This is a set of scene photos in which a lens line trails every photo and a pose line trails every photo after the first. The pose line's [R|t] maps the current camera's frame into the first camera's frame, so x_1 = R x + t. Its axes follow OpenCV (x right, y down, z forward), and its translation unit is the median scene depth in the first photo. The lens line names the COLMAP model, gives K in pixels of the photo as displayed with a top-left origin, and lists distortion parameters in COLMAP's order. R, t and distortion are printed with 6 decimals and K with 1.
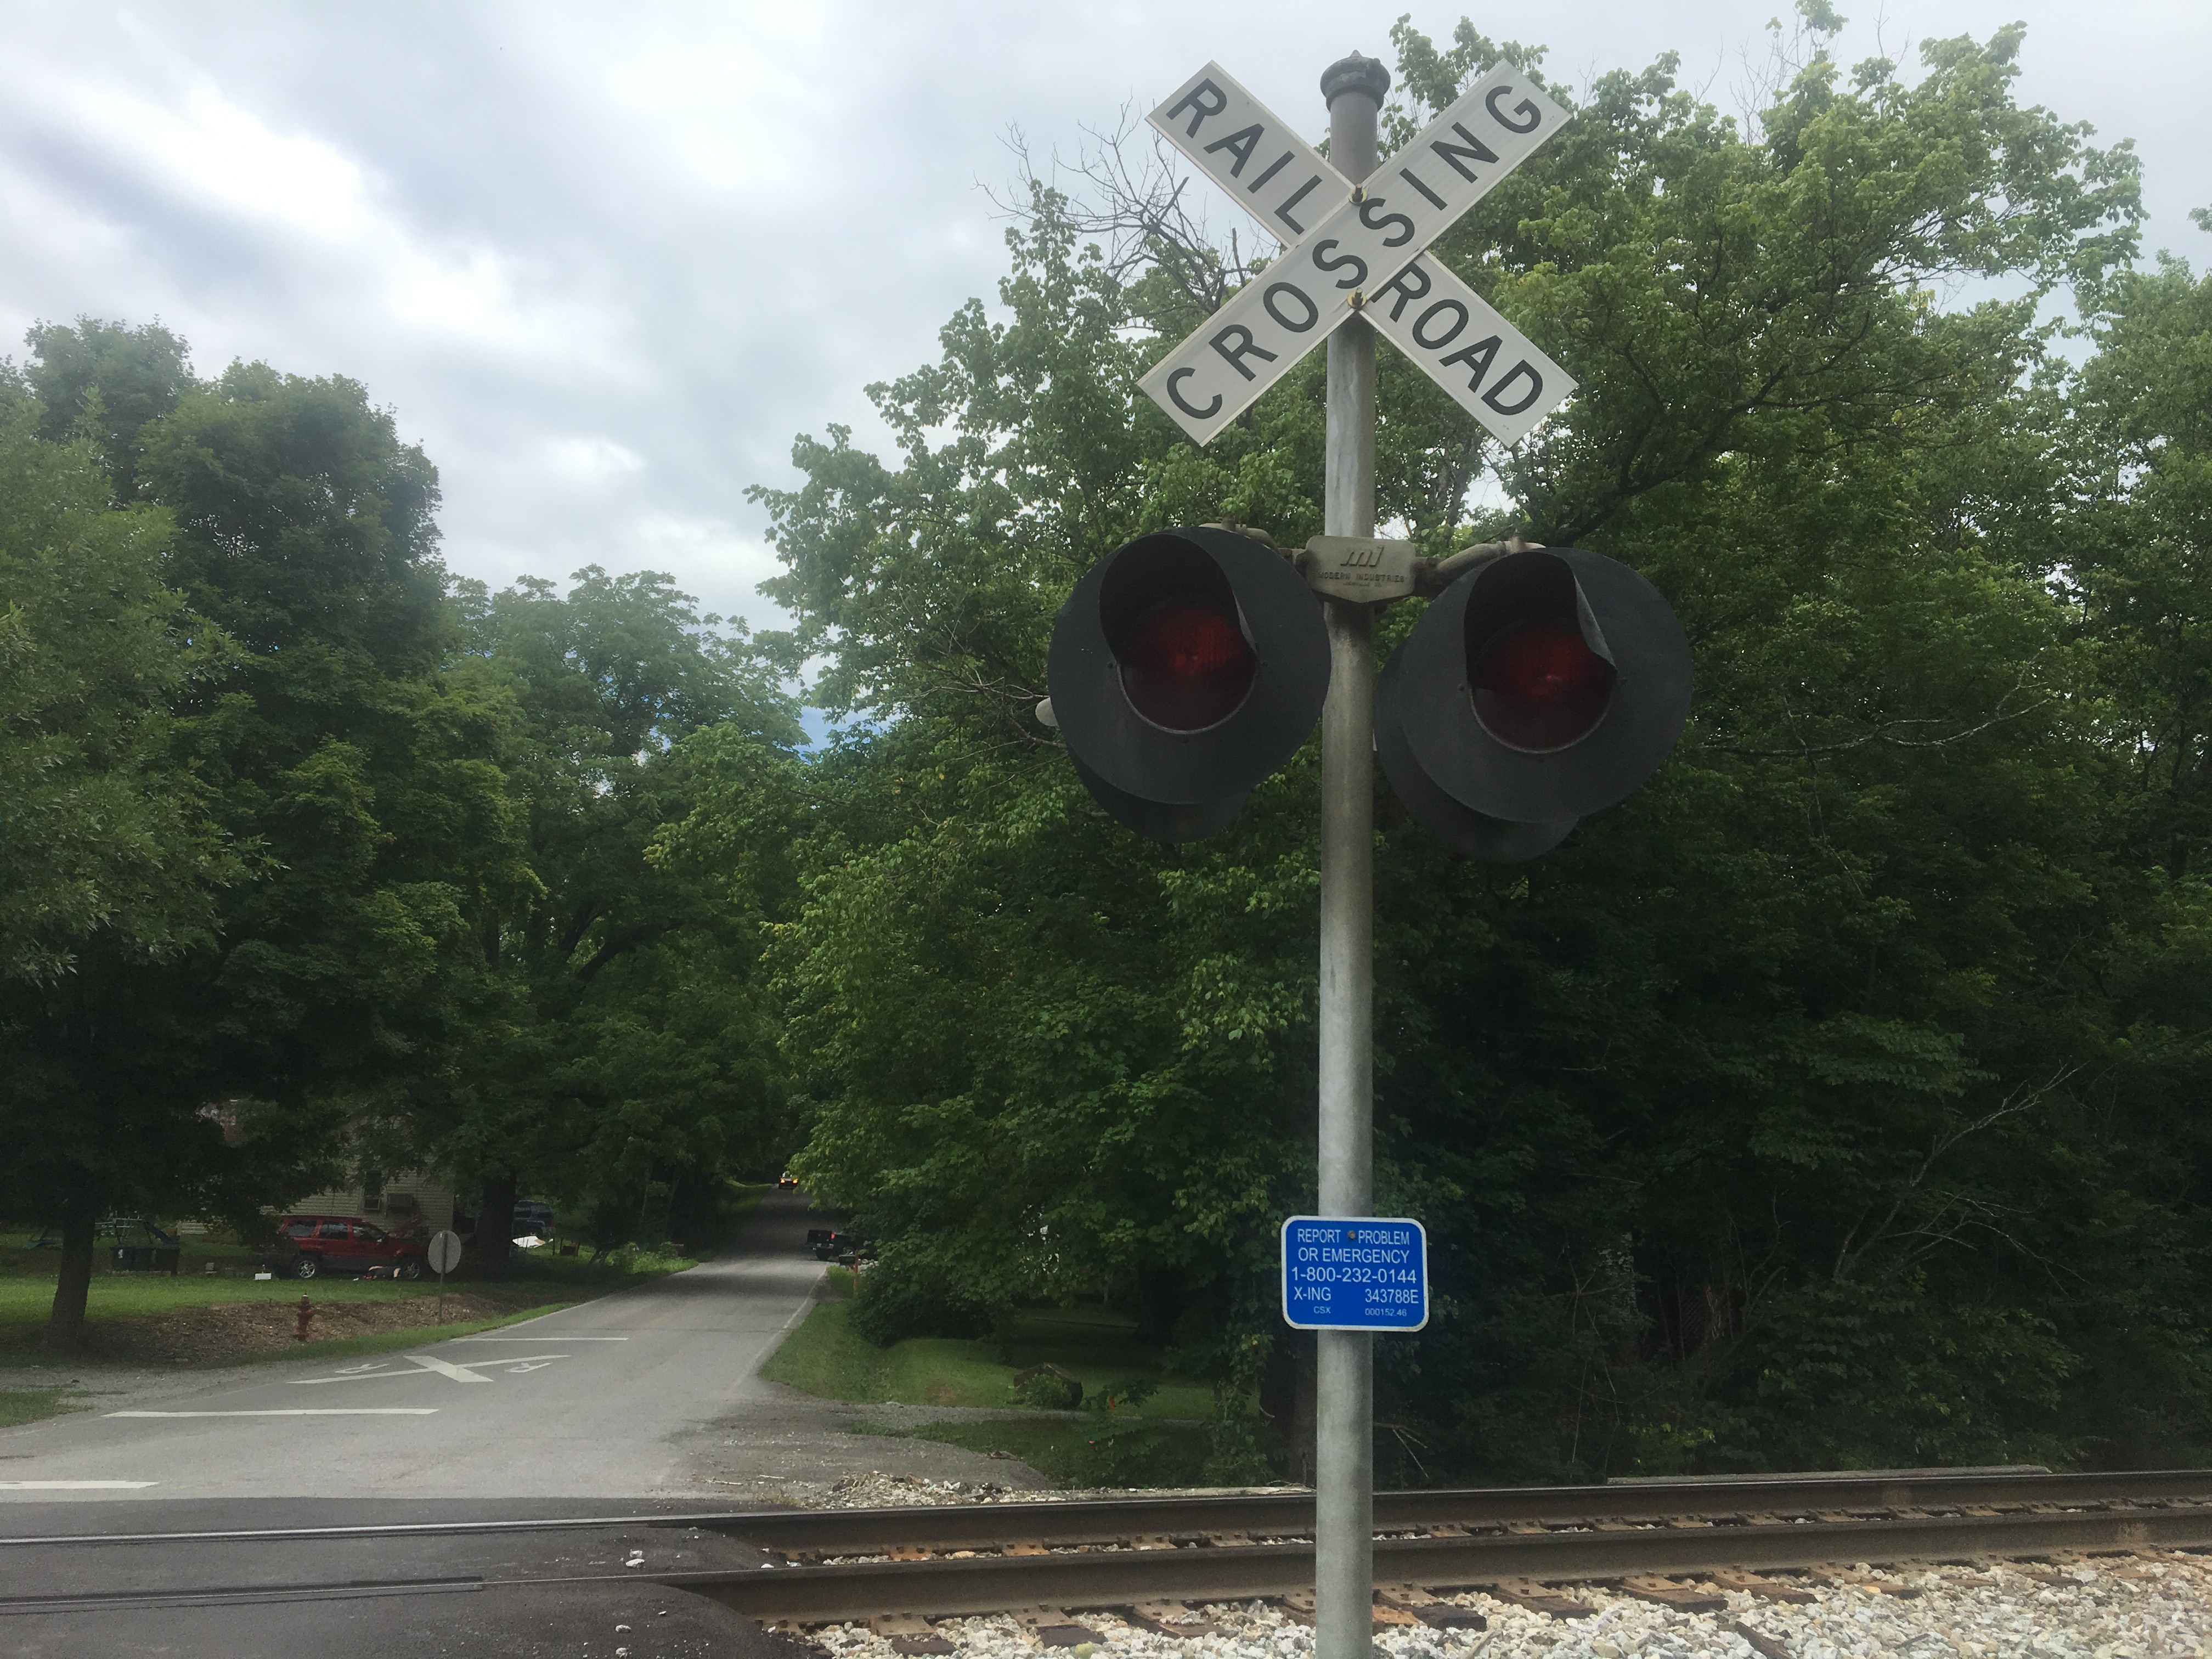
lens RADIAL K [[1881.3, 0, 1106.0], [0, 1881.3, 829.5], [0, 0, 1]] dist [0.106020, -0.146382]
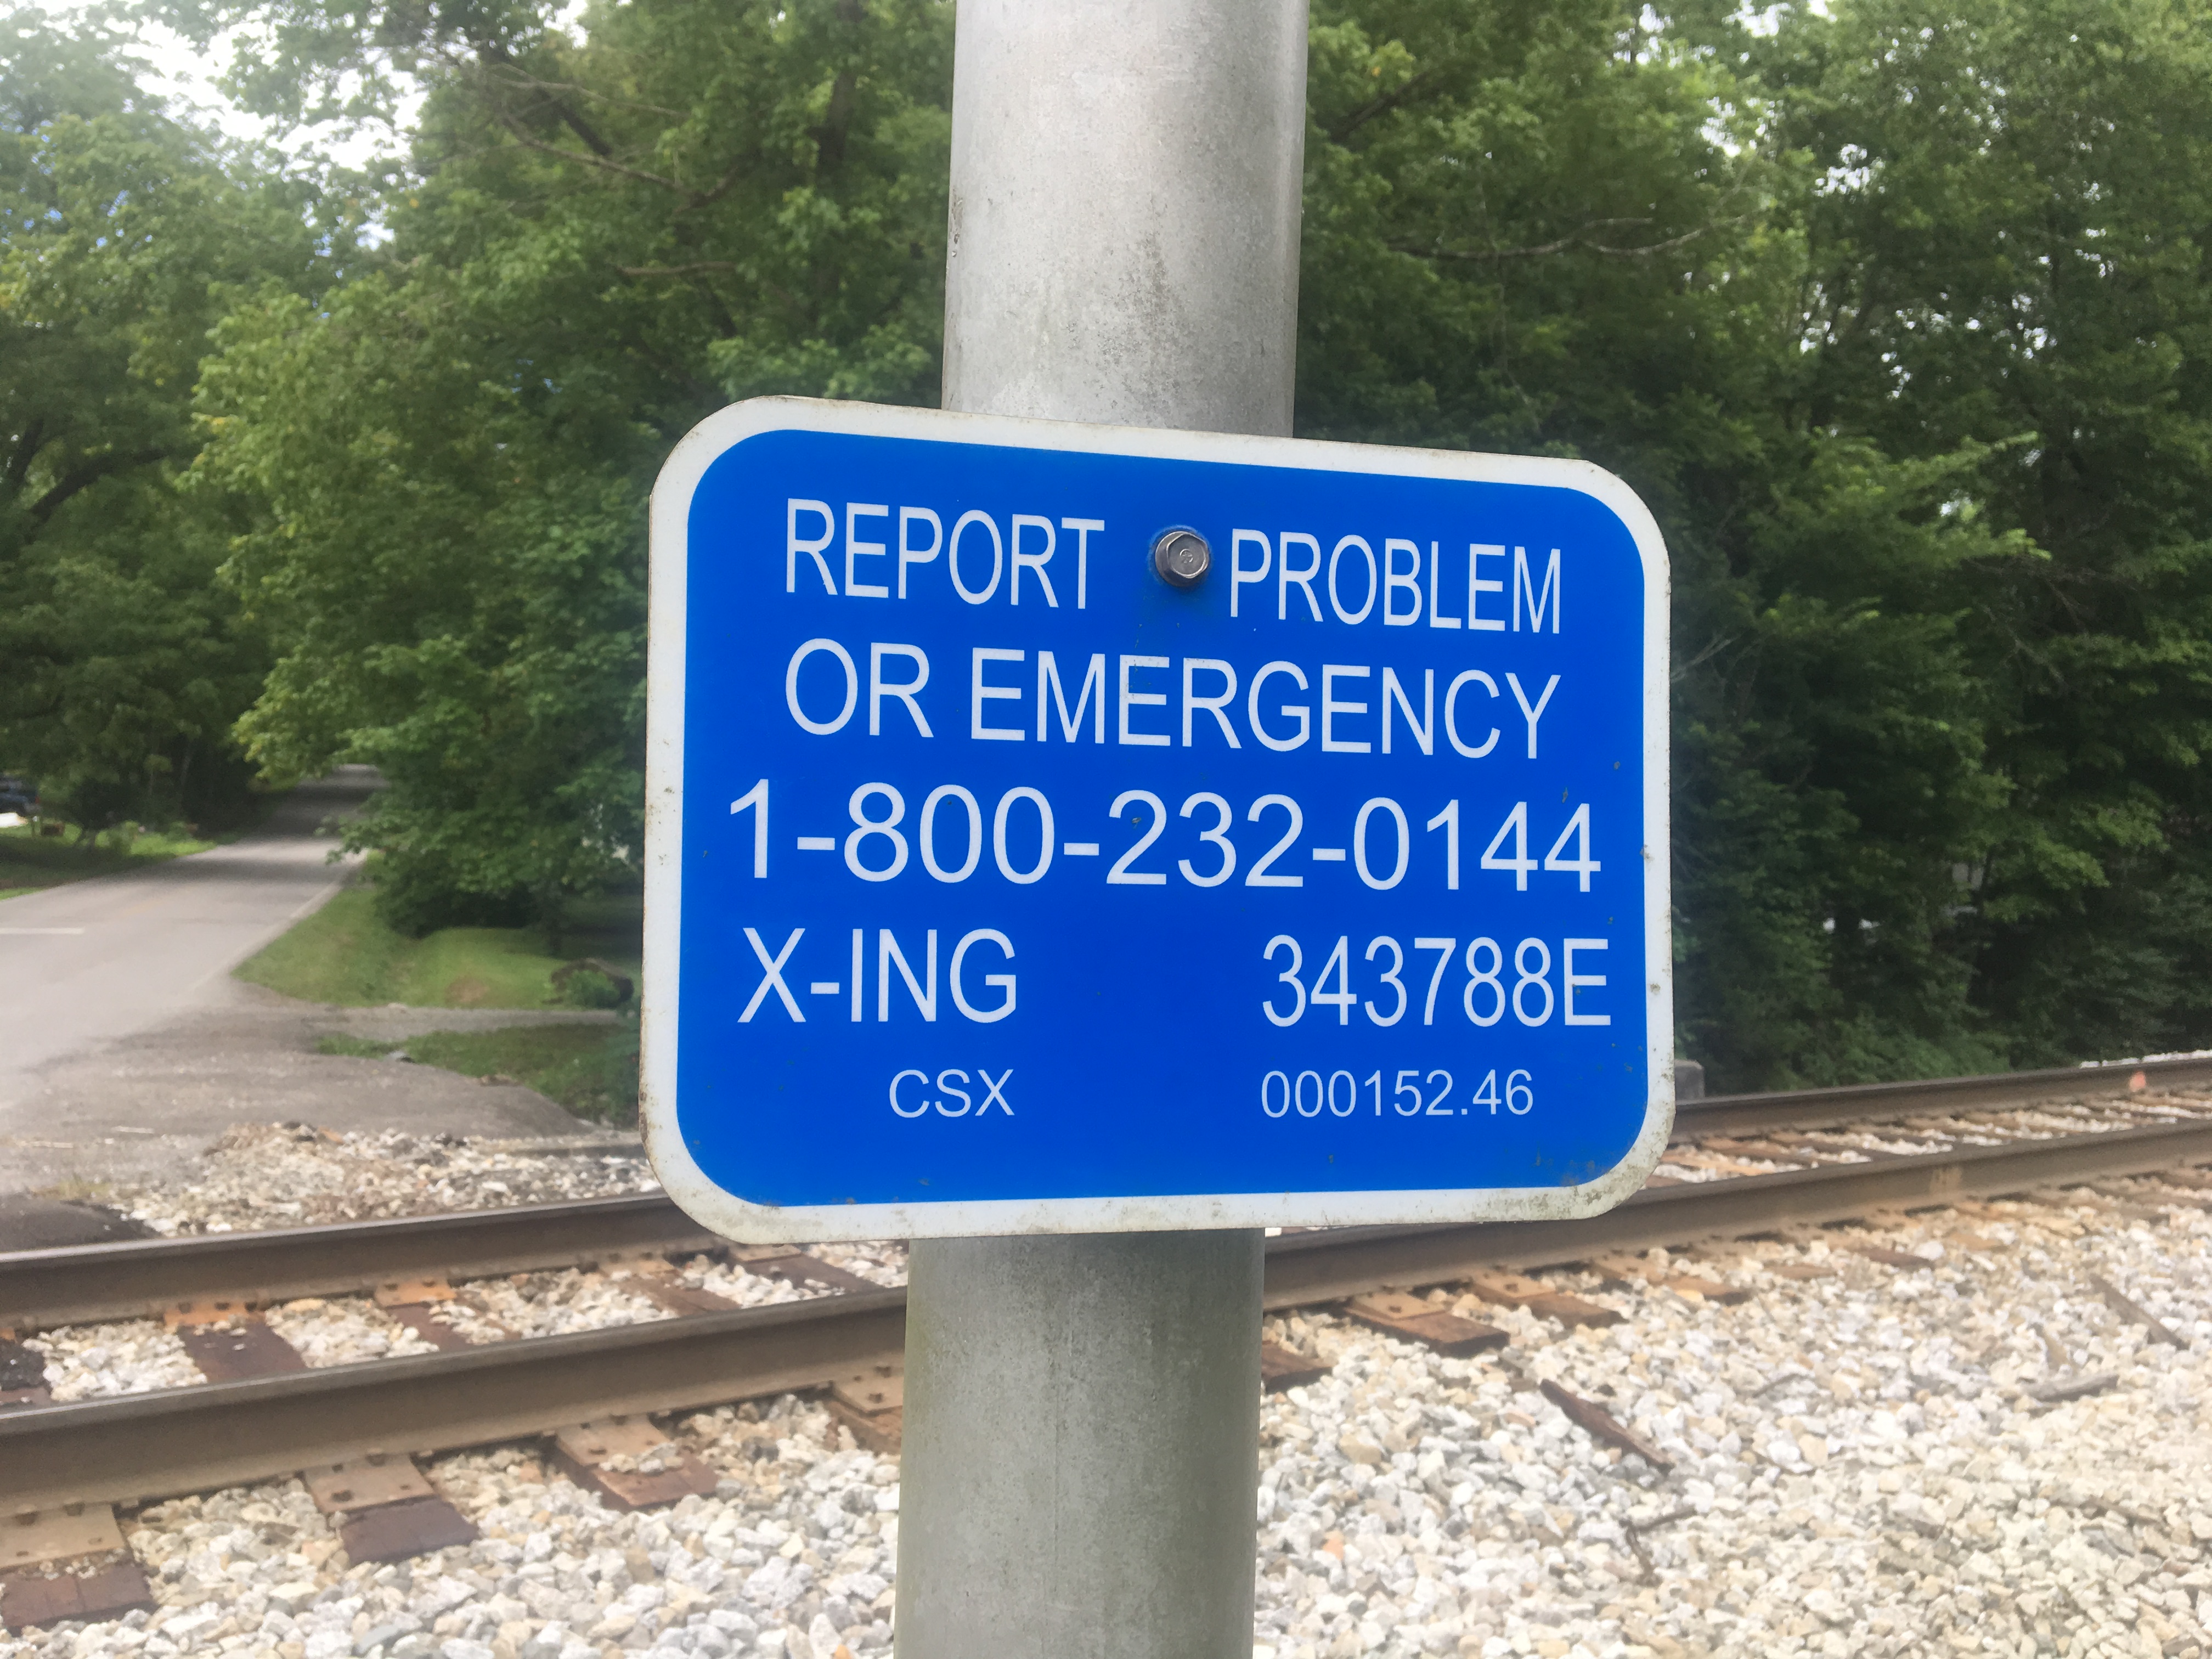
lens RADIAL K [[1893.0, 0, 1099.8], [0, 1893.0, 865.3], [0, 0, 1]] dist [-0.000912, -0.014482]
pose [[0.977787, 0.001435, 0.209598, 0.047429], [-0.049785, 0.972950, 0.225588, 0.102124], [-0.203605, -0.231012, 0.951409, 0.430731]]
